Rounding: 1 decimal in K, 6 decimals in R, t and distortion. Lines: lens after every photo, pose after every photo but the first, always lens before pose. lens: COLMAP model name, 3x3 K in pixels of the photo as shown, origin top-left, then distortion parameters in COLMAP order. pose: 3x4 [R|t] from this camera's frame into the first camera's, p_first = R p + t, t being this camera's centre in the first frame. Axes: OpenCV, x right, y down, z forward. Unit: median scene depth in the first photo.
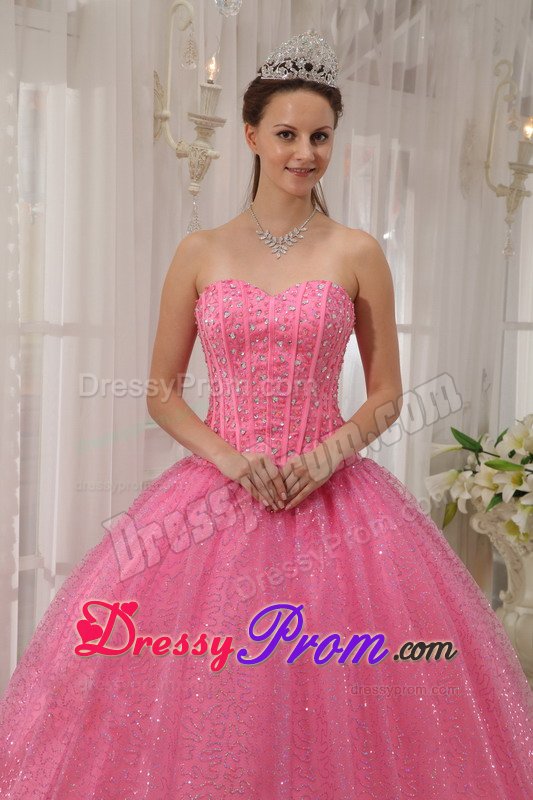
lens RADIAL K [[1794.2, 0, 266.5], [0, 1794.2, 400.0], [0, 0, 1]] dist [0.308223, 0.263104]
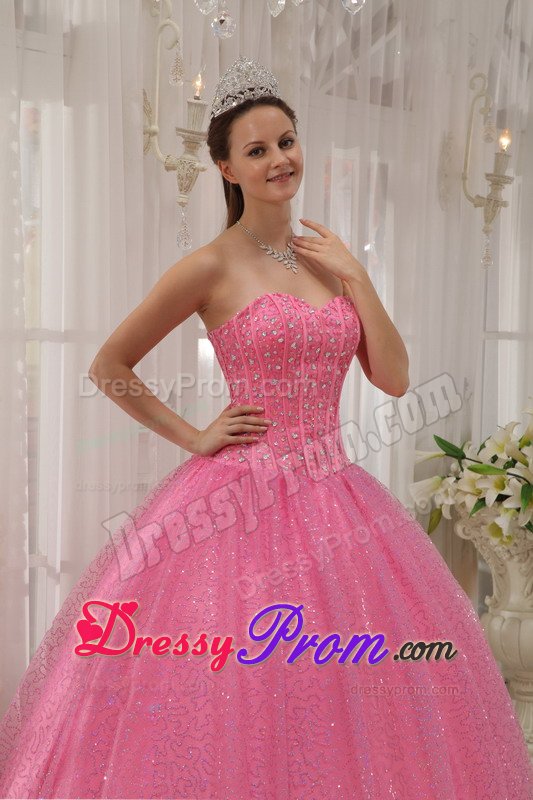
lens RADIAL K [[1898.0, 0, 266.5], [0, 1898.0, 400.0], [0, 0, 1]] dist [0.346487, 0.099430]
pose [[0.999770, -0.016445, 0.013739, -0.006600], [0.016690, 0.999699, -0.017985, 0.014195], [-0.013439, 0.018210, 0.999744, -0.075215]]
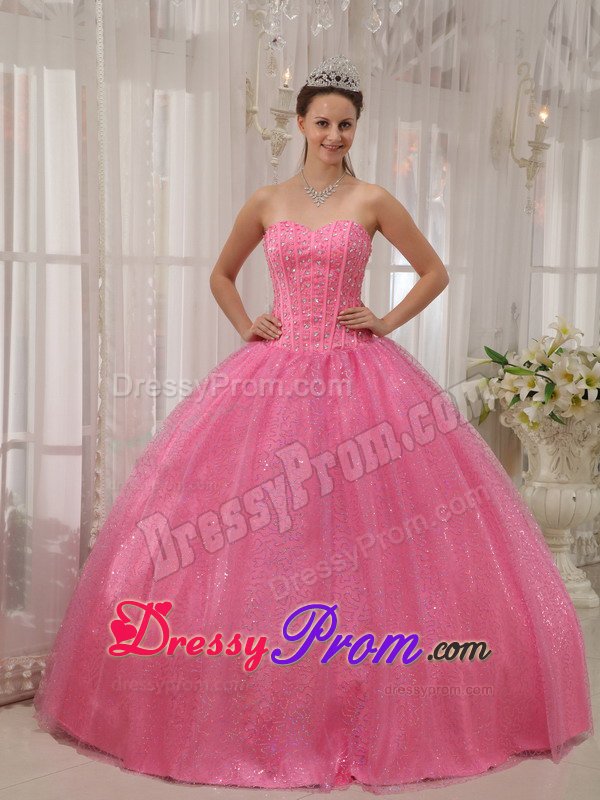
lens RADIAL K [[1680.3, 0, 300.0], [0, 1680.3, 400.0], [0, 0, 1]] dist [0.191269, 0.009034]
pose [[0.998571, -0.002772, -0.053369, 0.037004], [0.003777, 0.999817, 0.018750, 0.033270], [0.053307, -0.018925, 0.998399, -0.239185]]
